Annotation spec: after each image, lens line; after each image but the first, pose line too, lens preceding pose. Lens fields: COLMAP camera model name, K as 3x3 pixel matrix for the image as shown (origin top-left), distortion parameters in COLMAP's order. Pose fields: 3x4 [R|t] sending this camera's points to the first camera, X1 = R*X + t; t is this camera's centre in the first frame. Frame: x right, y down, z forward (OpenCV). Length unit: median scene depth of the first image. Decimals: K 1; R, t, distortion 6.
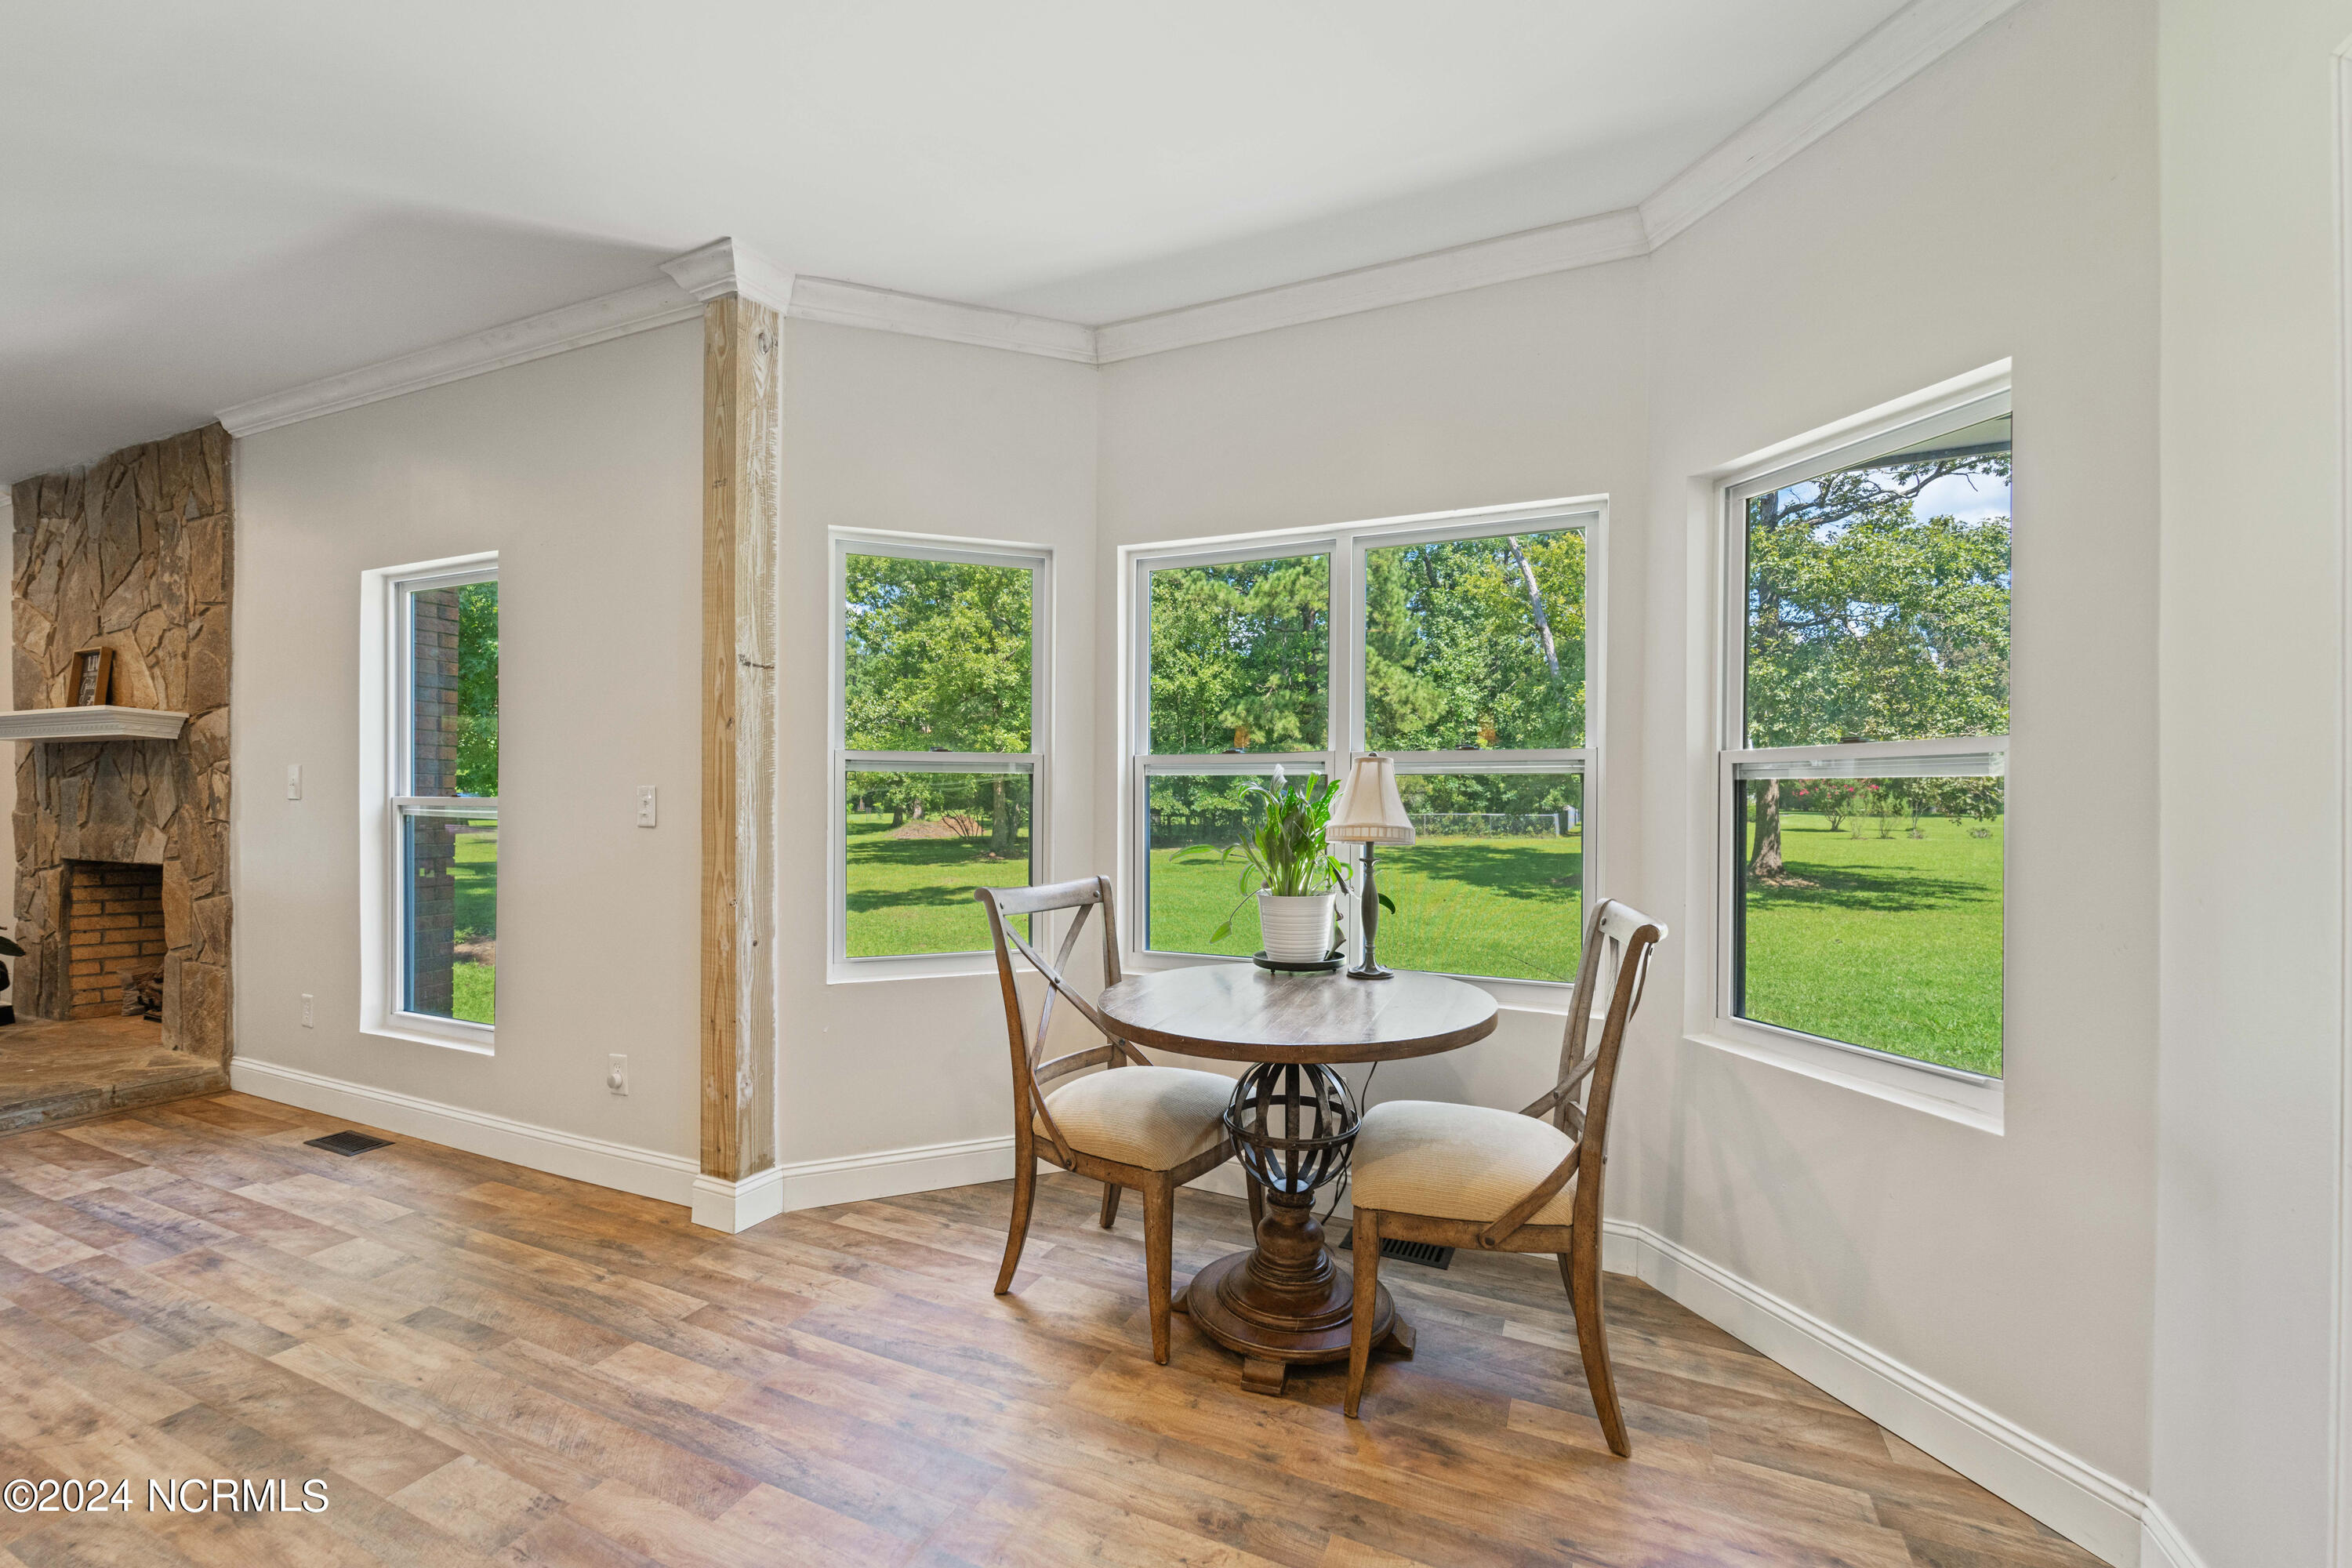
lens RADIAL K [[952.8, 0, 1191.0], [0, 952.8, 799.8], [0, 0, 1]] dist [0.002827, -0.002982]
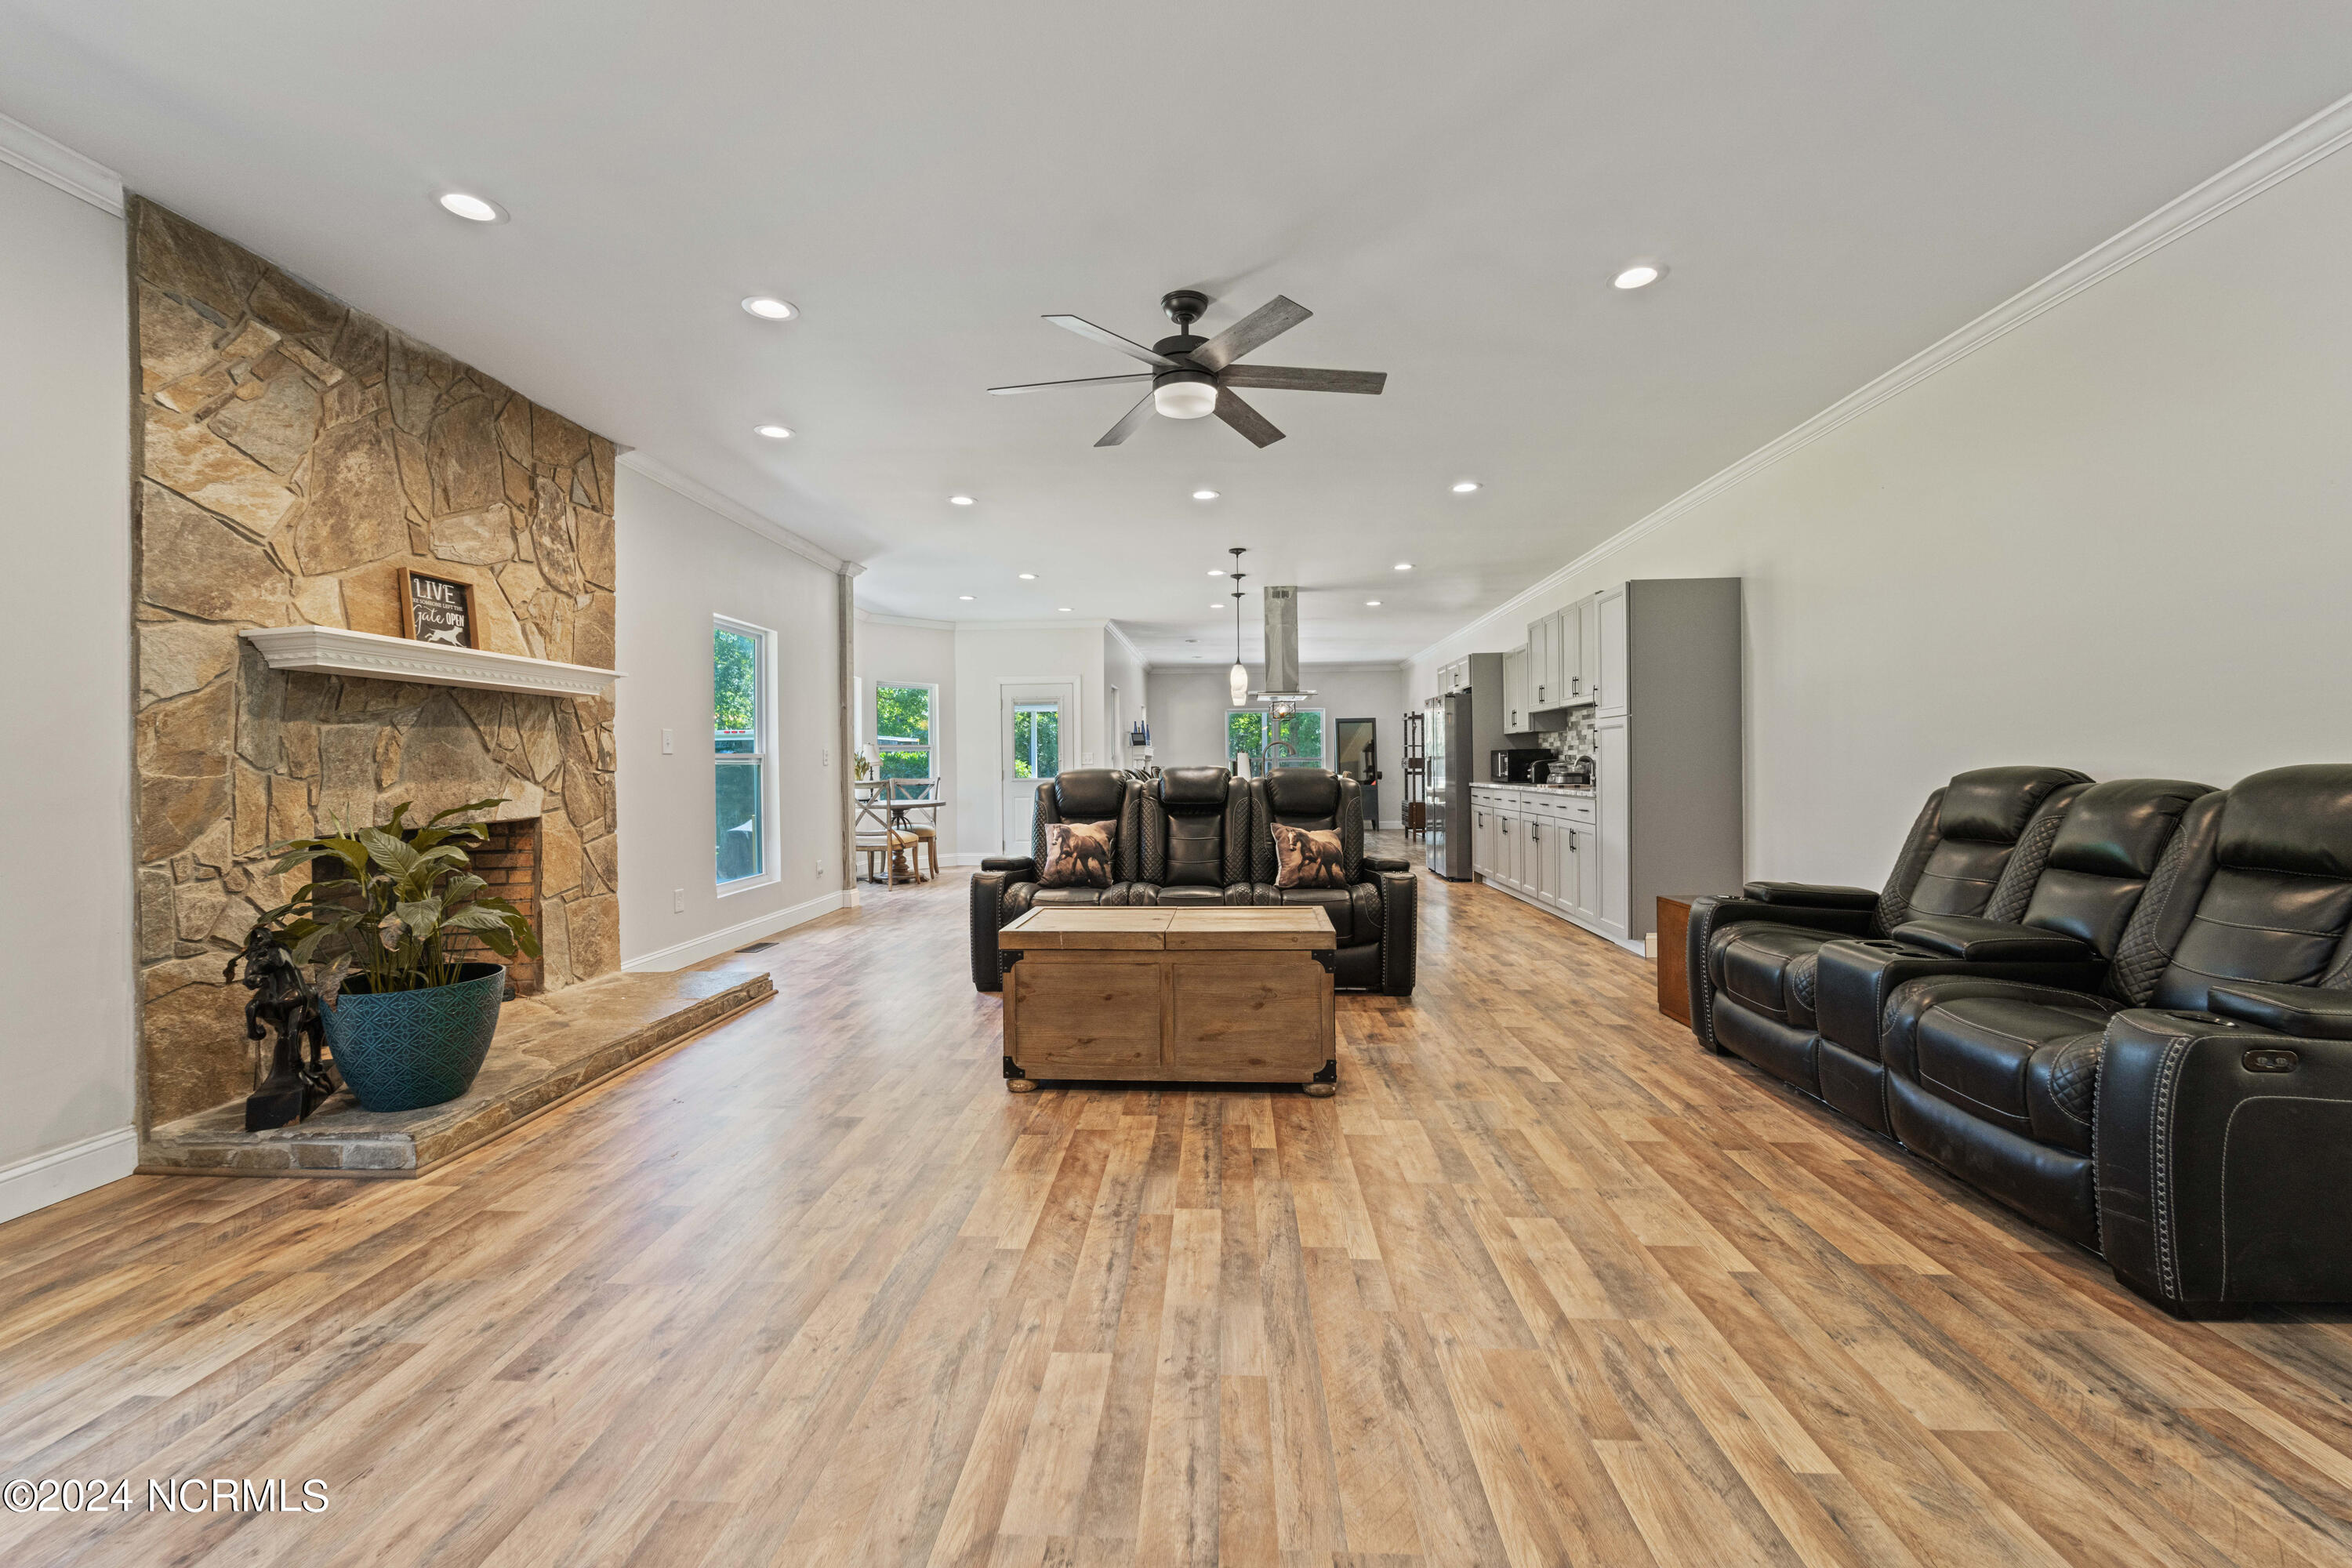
lens RADIAL K [[952.8, 0, 1160.1], [0, 952.8, 774.4], [0, 0, 1]] dist [0.002827, -0.002982]
pose [[-0.333163, -0.015168, 0.942747, -3.371800], [0.009502, 0.999766, 0.019443, 0.012741], [-0.942821, 0.015435, -0.332941, 1.052672]]
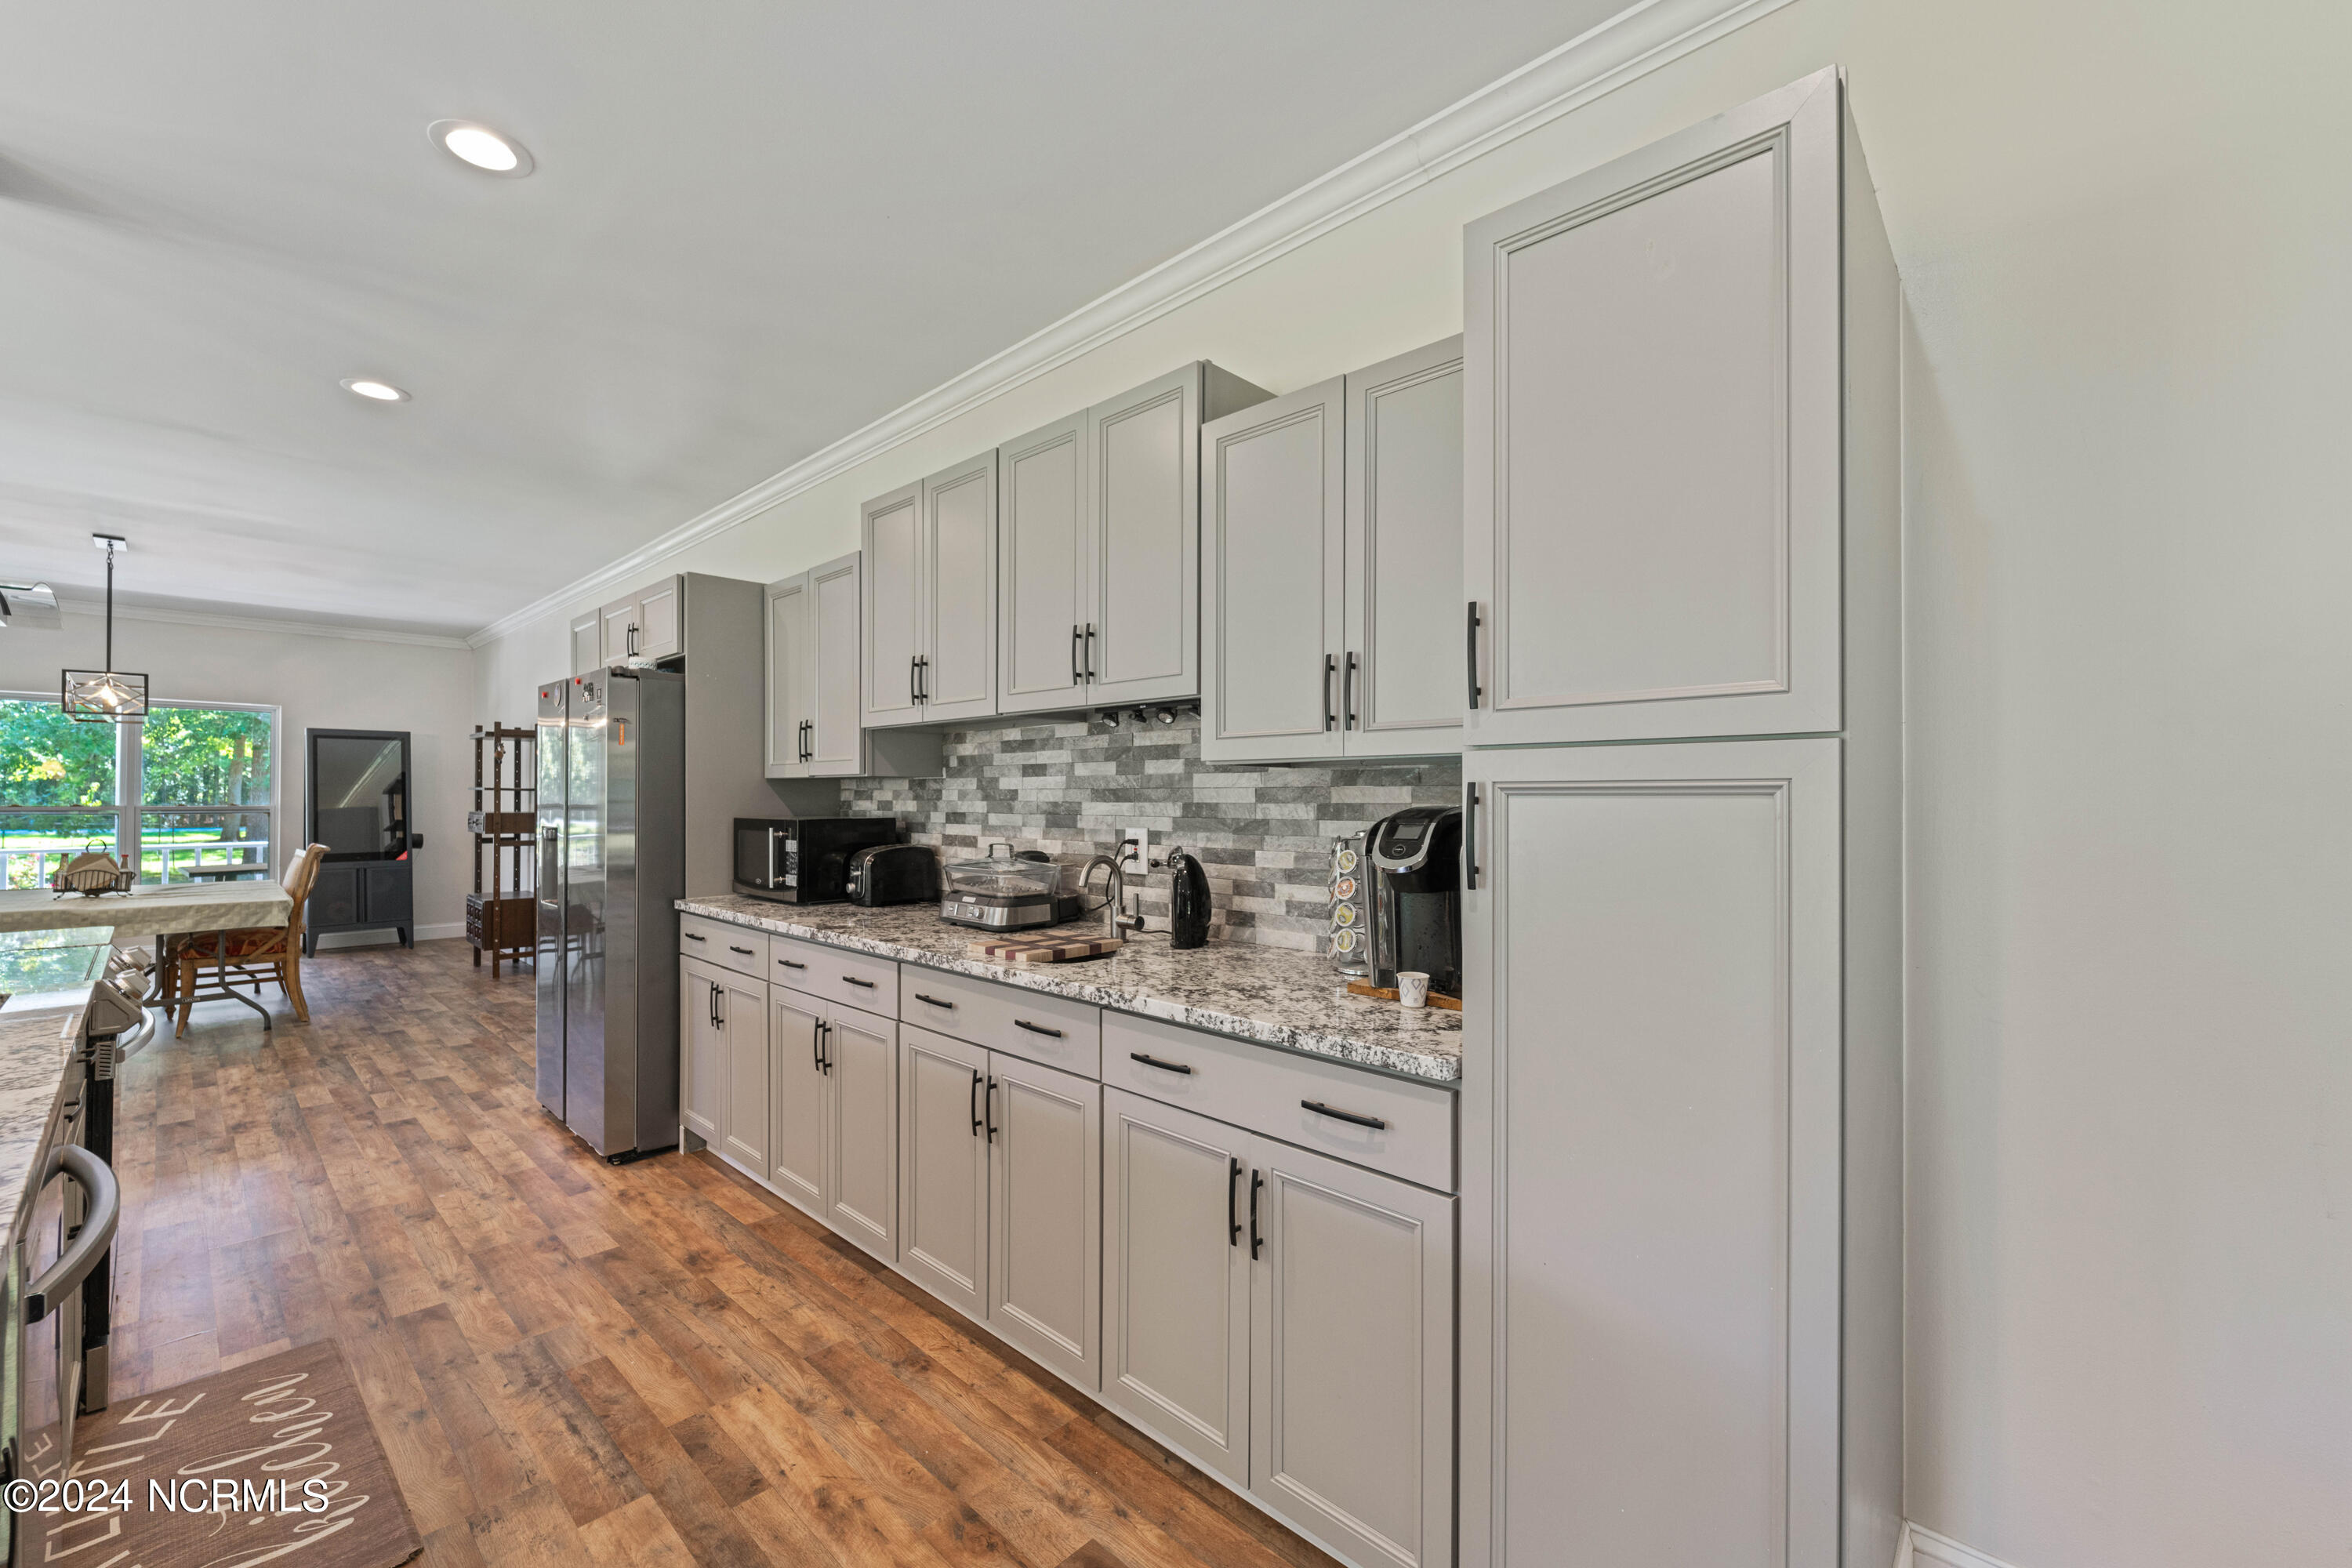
lens RADIAL K [[952.8, 0, 1188.9], [0, 952.8, 795.9], [0, 0, 1]] dist [0.002827, -0.002982]
pose [[-0.942792, -0.010410, 0.333220, -1.751462], [-0.009558, 0.999946, 0.004194, -0.035601], [-0.333246, 0.000769, -0.942840, -0.040742]]
